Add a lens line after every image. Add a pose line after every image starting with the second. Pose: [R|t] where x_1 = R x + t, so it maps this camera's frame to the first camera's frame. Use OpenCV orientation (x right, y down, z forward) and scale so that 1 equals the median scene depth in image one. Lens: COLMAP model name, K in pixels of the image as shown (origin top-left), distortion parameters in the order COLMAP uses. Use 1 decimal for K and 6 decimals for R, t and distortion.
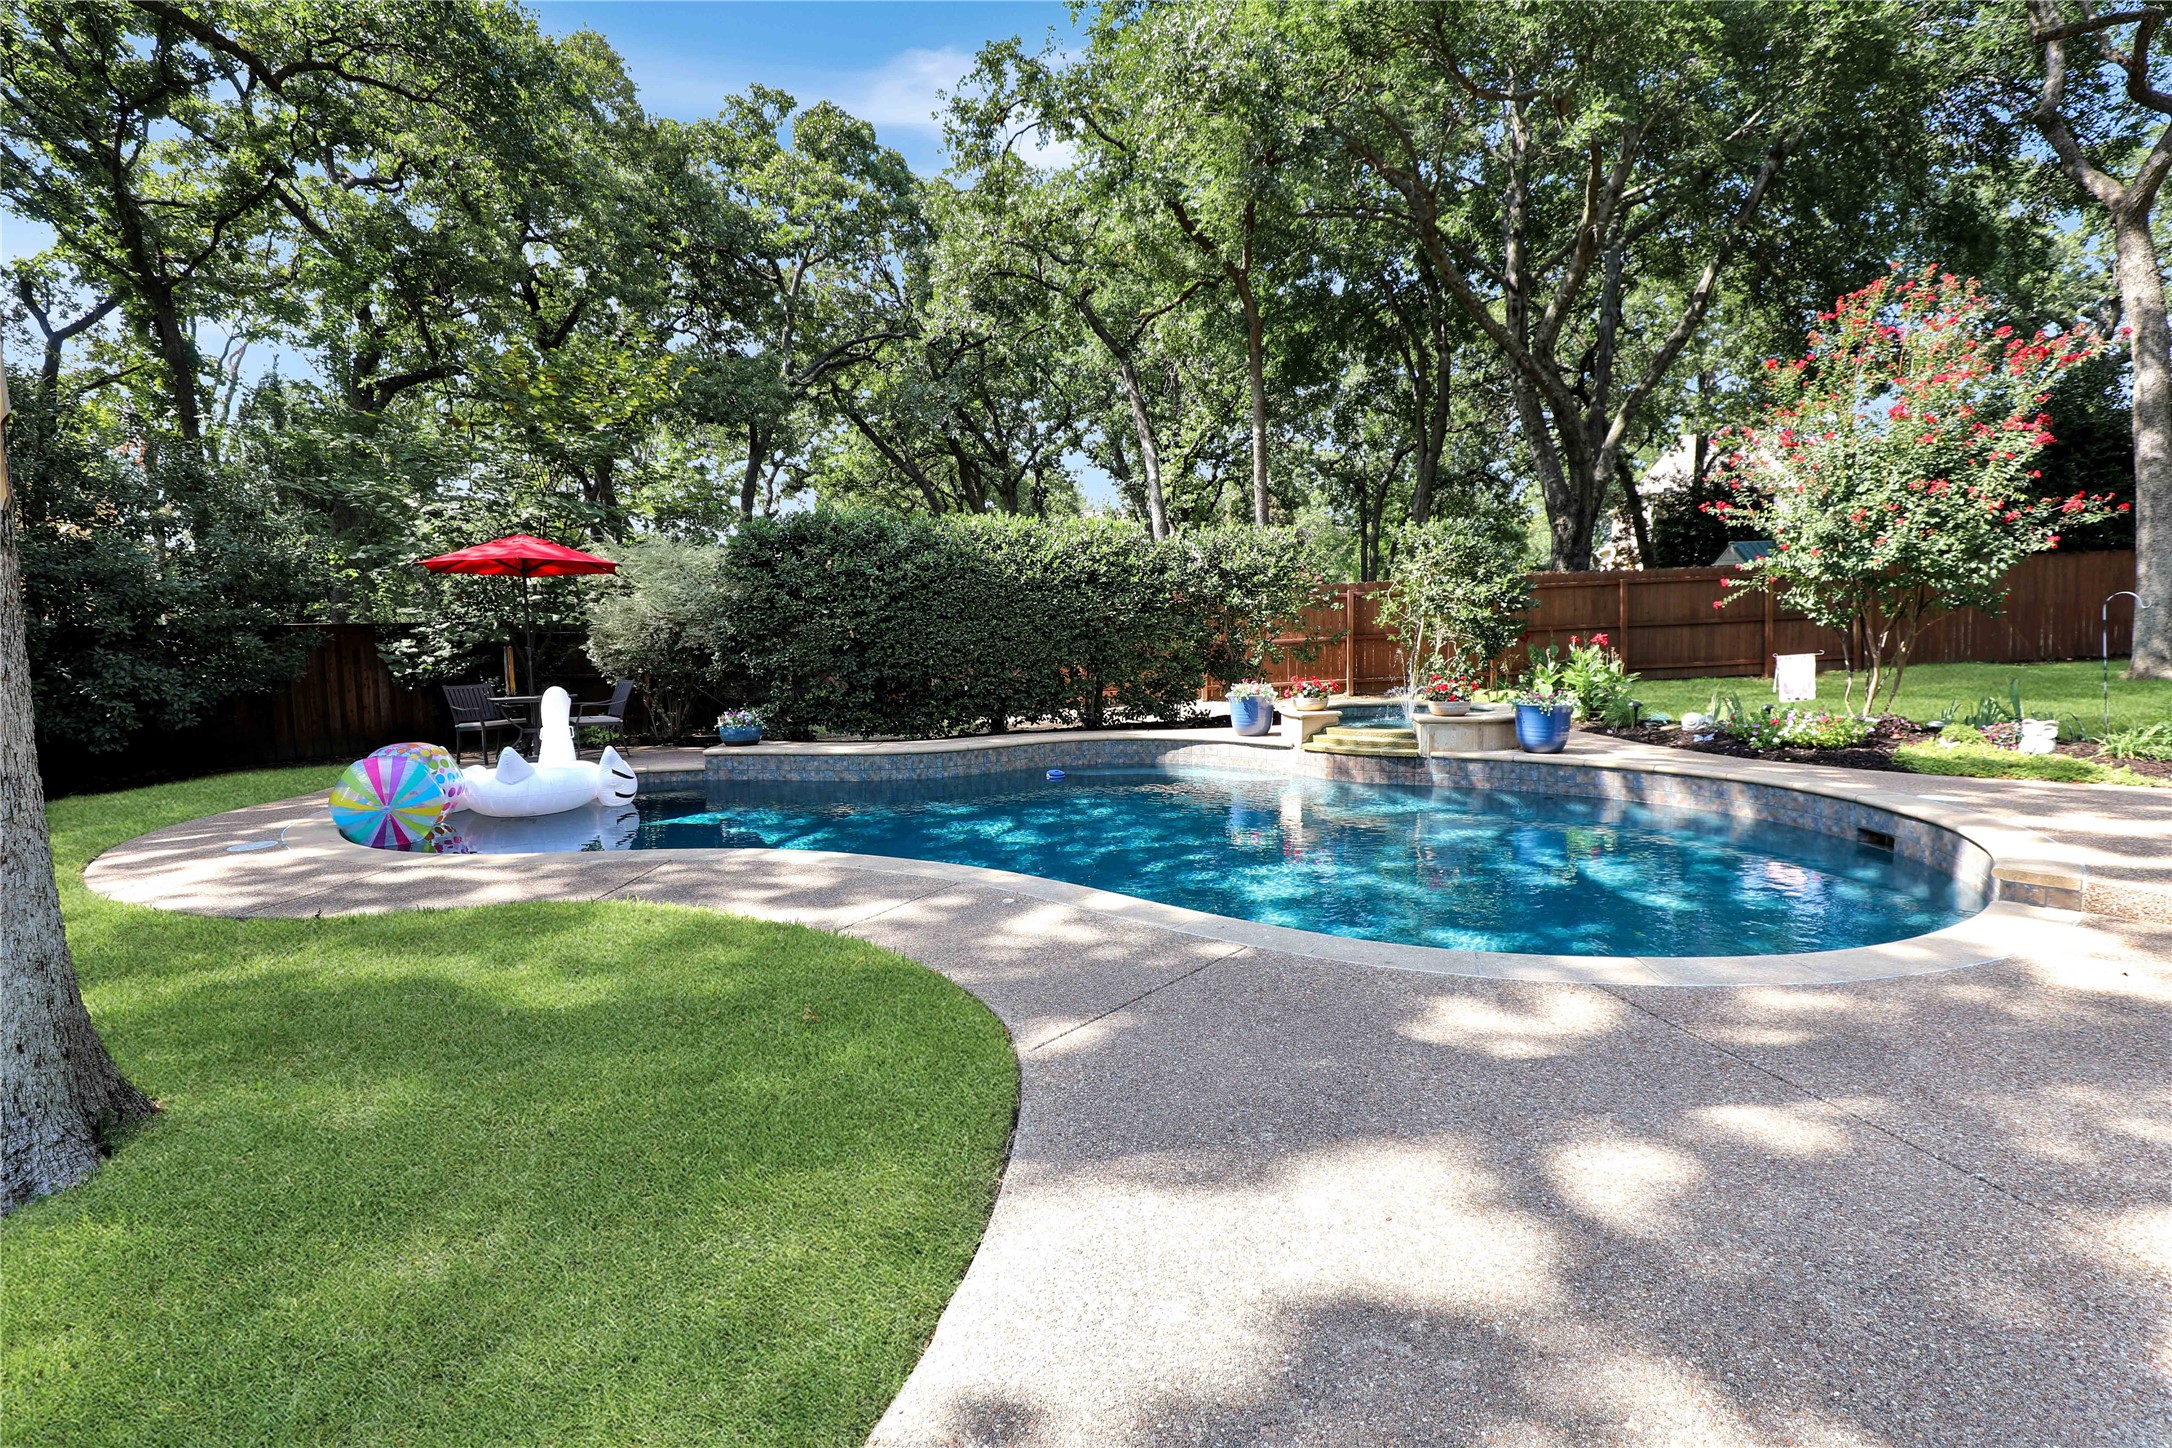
lens RADIAL K [[1009.8, 0, 1092.1], [0, 1009.8, 693.2], [0, 0, 1]] dist [-0.003091, -0.000477]
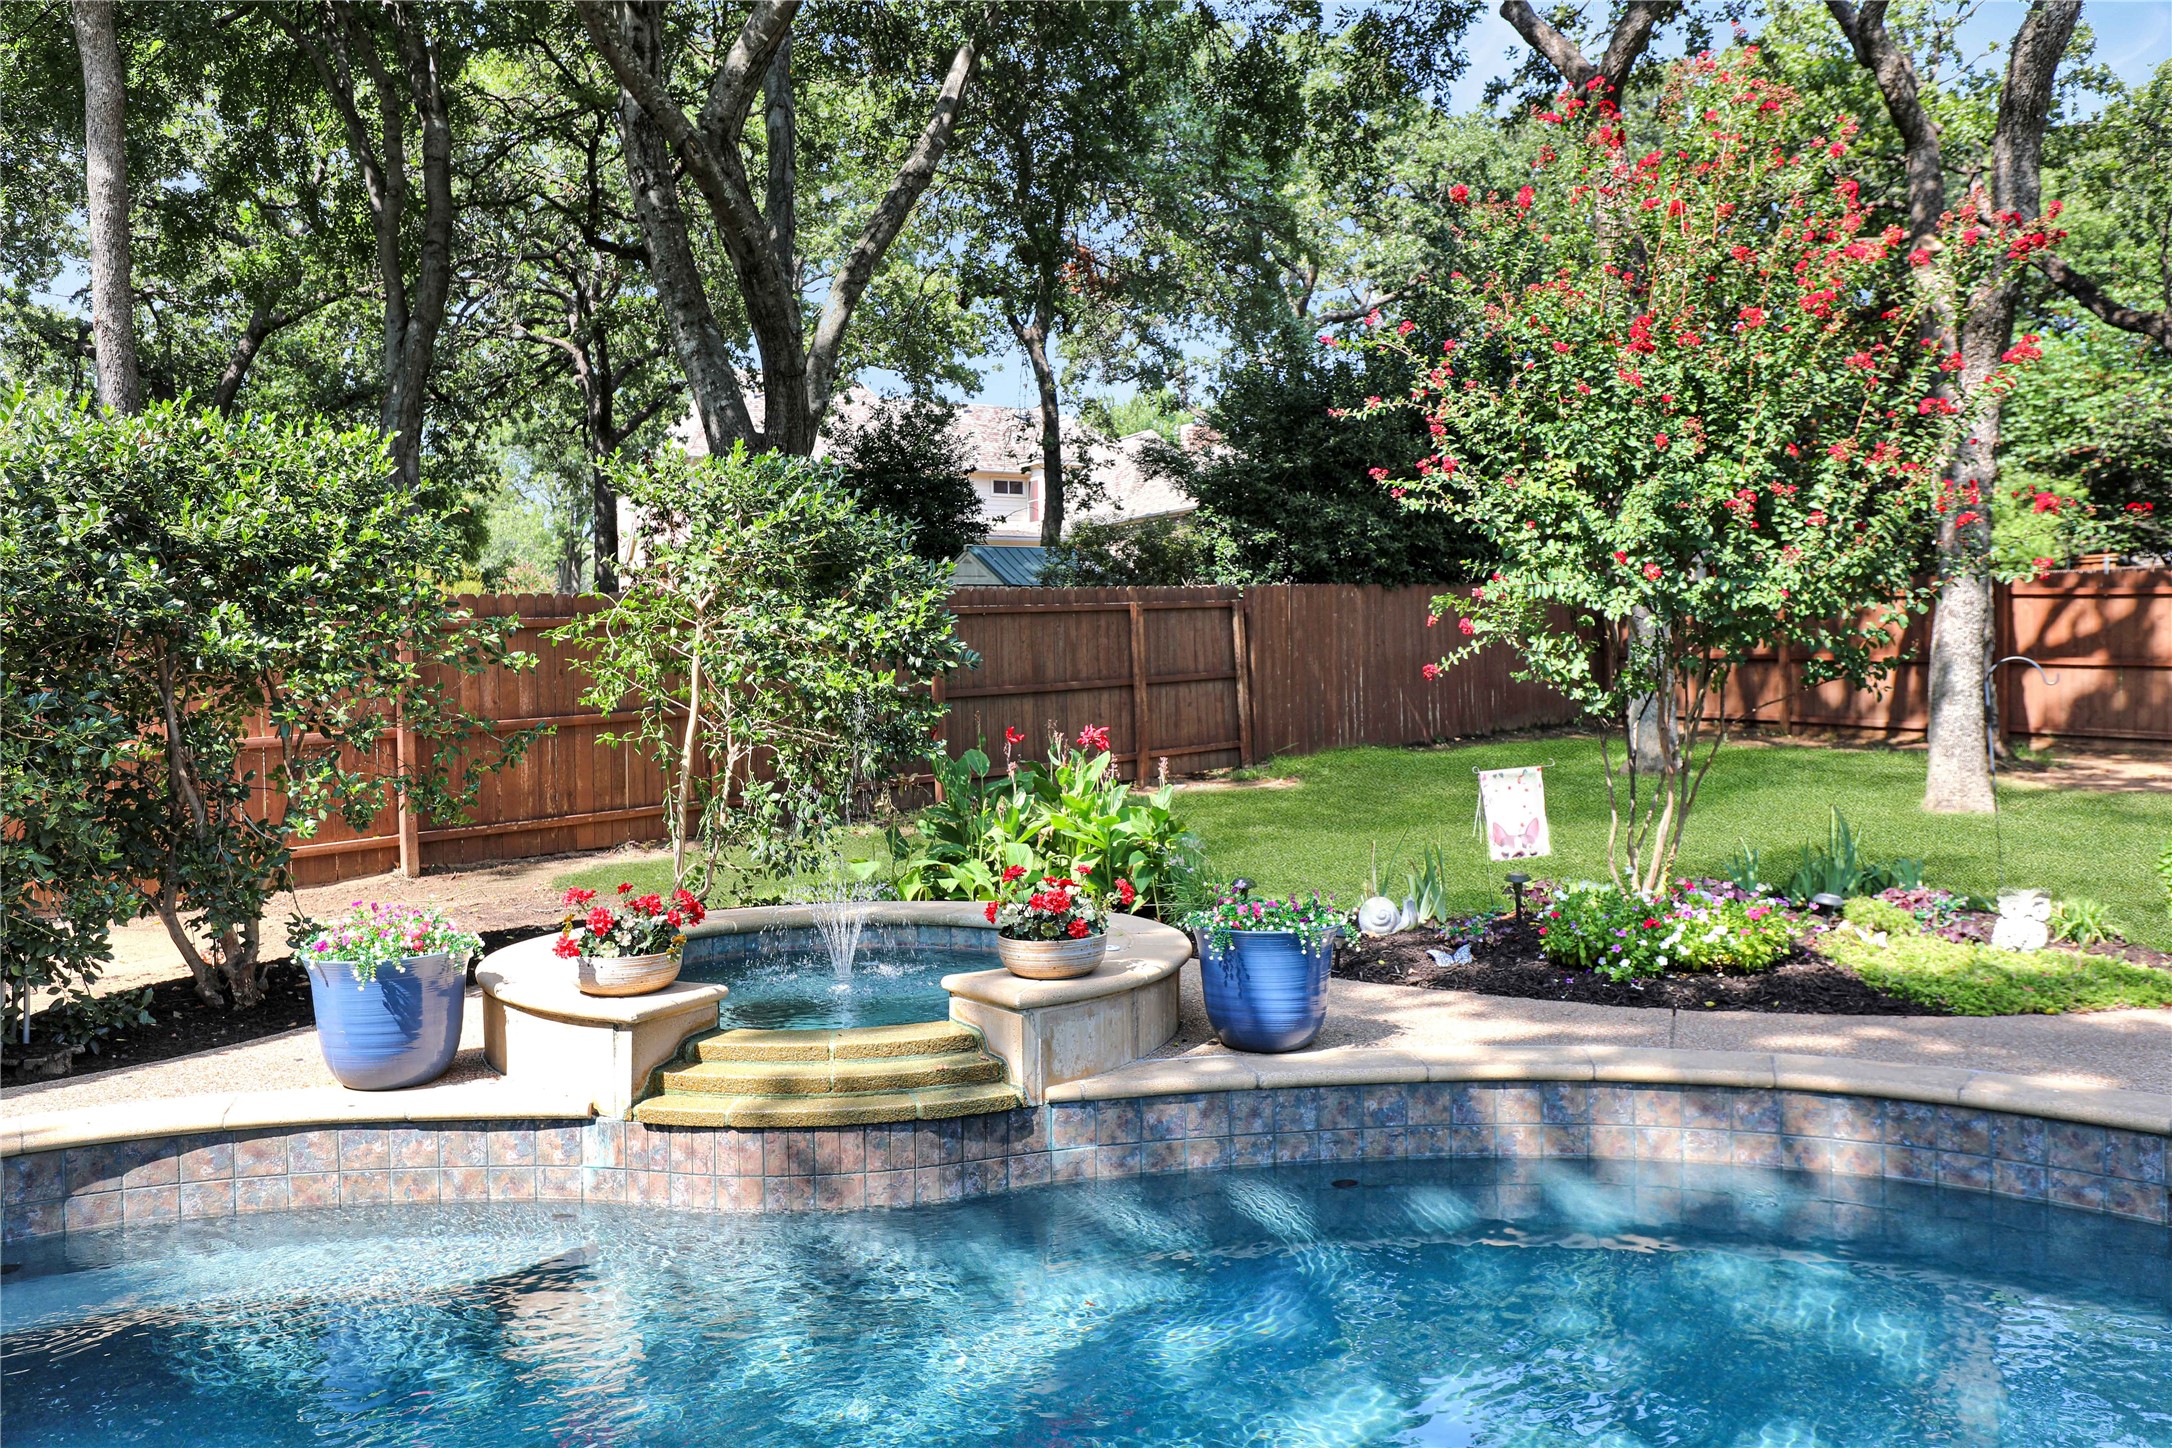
lens RADIAL K [[1777.7, 0, 1086.5], [0, 1777.7, 684.8], [0, 0, 1]] dist [0.007249, 0.002607]
pose [[0.695318, -0.002125, 0.718699, -0.077845], [0.046975, 0.997992, -0.042495, -0.042876], [-0.717166, 0.063308, 0.694021, 0.433789]]
